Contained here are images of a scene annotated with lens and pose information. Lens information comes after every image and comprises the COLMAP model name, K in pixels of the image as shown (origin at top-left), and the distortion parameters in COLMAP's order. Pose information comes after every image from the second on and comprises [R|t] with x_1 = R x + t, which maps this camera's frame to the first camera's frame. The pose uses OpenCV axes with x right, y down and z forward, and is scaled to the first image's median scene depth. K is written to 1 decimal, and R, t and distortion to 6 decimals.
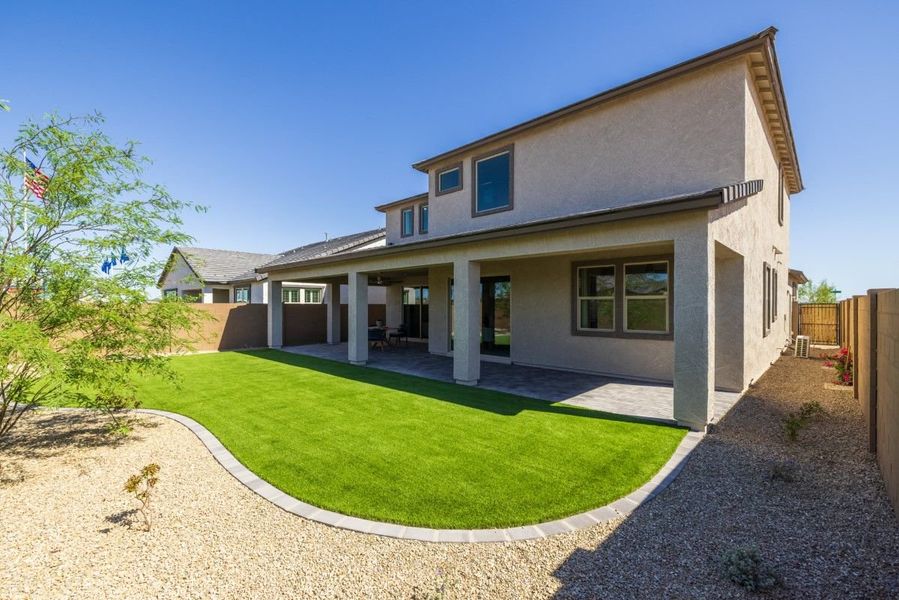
lens RADIAL K [[388.3, 0, 450.2], [0, 388.3, 305.5], [0, 0, 1]] dist [-0.000146, -0.000235]
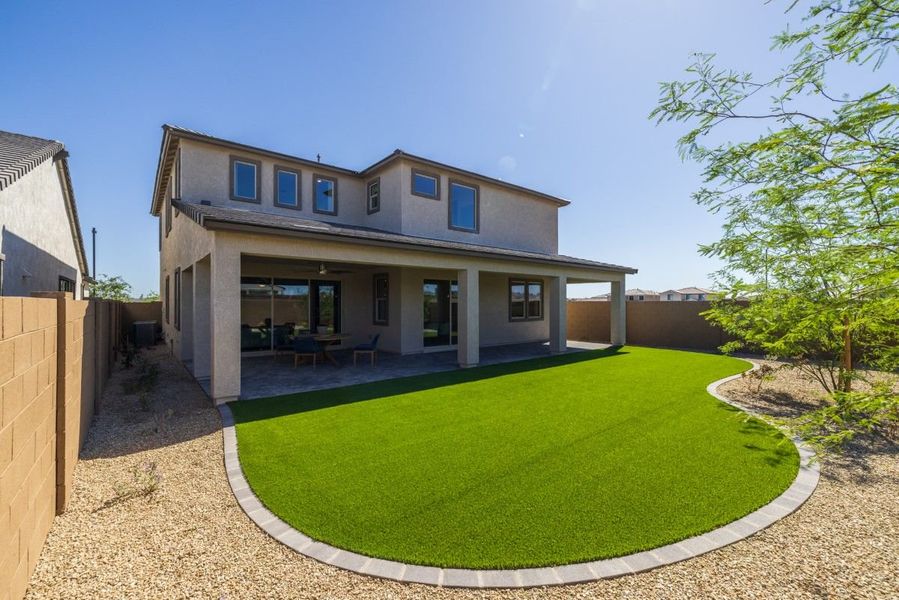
lens RADIAL K [[388.3, 0, 449.7], [0, 388.3, 298.8], [0, 0, 1]] dist [-0.000146, -0.000235]
pose [[0.127420, 0.006886, 0.991825, -1.096467], [0.000416, 0.999975, -0.006996, -0.007942], [-0.991849, 0.001304, 0.127414, 0.846875]]
